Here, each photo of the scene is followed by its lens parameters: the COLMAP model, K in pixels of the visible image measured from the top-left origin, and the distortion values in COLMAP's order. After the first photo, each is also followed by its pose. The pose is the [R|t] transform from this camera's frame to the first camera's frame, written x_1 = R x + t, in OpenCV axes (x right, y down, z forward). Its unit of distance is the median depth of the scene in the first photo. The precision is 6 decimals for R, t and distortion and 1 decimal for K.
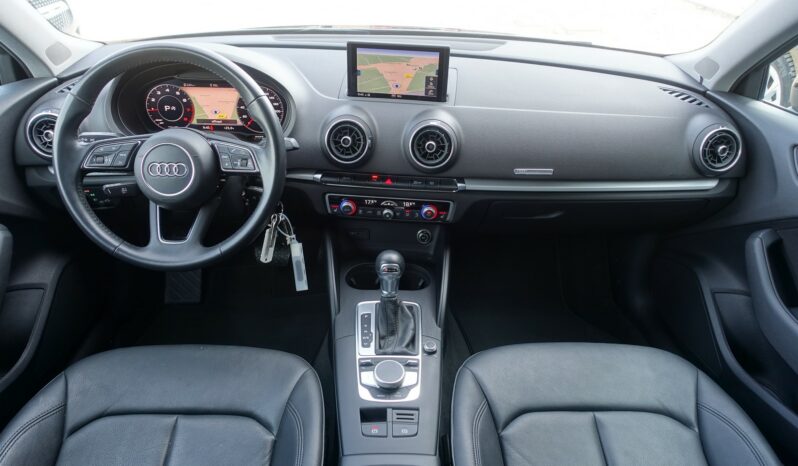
lens RADIAL K [[549.2, 0, 396.1], [0, 549.2, 227.2], [0, 0, 1]] dist [0.003485, -0.000263]
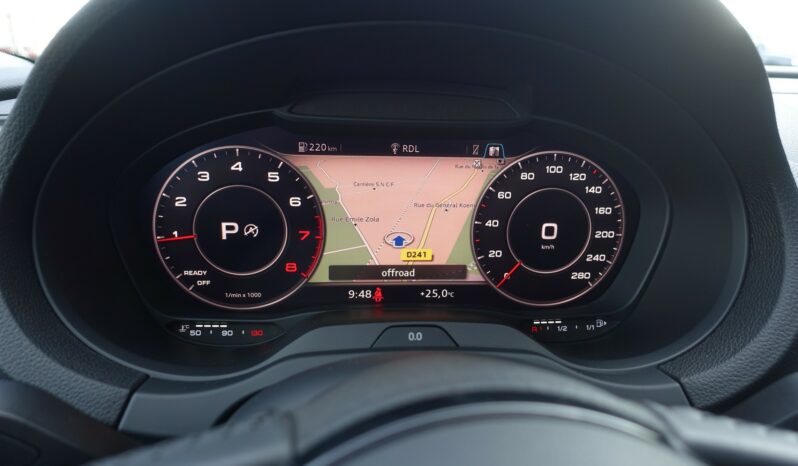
lens RADIAL K [[549.2, 0, 404.4], [0, 549.2, 229.6], [0, 0, 1]] dist [0.003485, -0.000263]
pose [[0.998300, -0.017142, 0.055699, -0.377210], [0.028291, 0.978137, -0.206026, -0.172689], [-0.050950, 0.207252, 0.976960, 0.794797]]
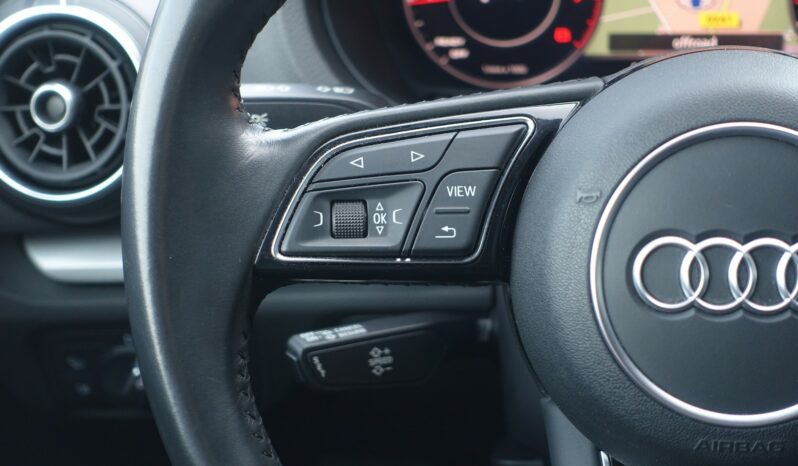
lens RADIAL K [[1367.8, 0, 398.1], [0, 1367.8, 233.2], [0, 0, 1]] dist [-0.095255, 0.000000]
pose [[0.981298, 0.001206, -0.192492, -0.377131], [-0.019298, 0.995559, -0.092140, -0.065307], [0.191526, 0.094131, 0.976963, 0.478852]]
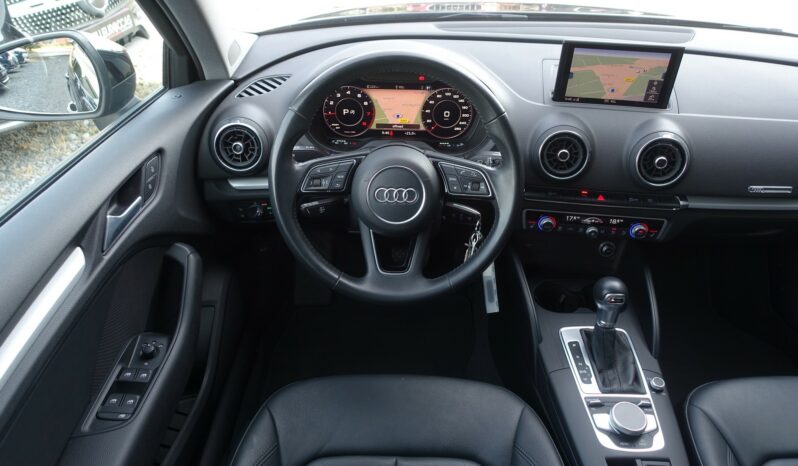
lens RADIAL K [[549.2, 0, 402.1], [0, 549.2, 230.6], [0, 0, 1]] dist [0.003485, -0.000263]
pose [[0.999665, 0.009062, -0.024256, -0.328992], [-0.007251, 0.997250, 0.073761, -0.097382], [0.024858, -0.073560, 0.996981, 0.090595]]
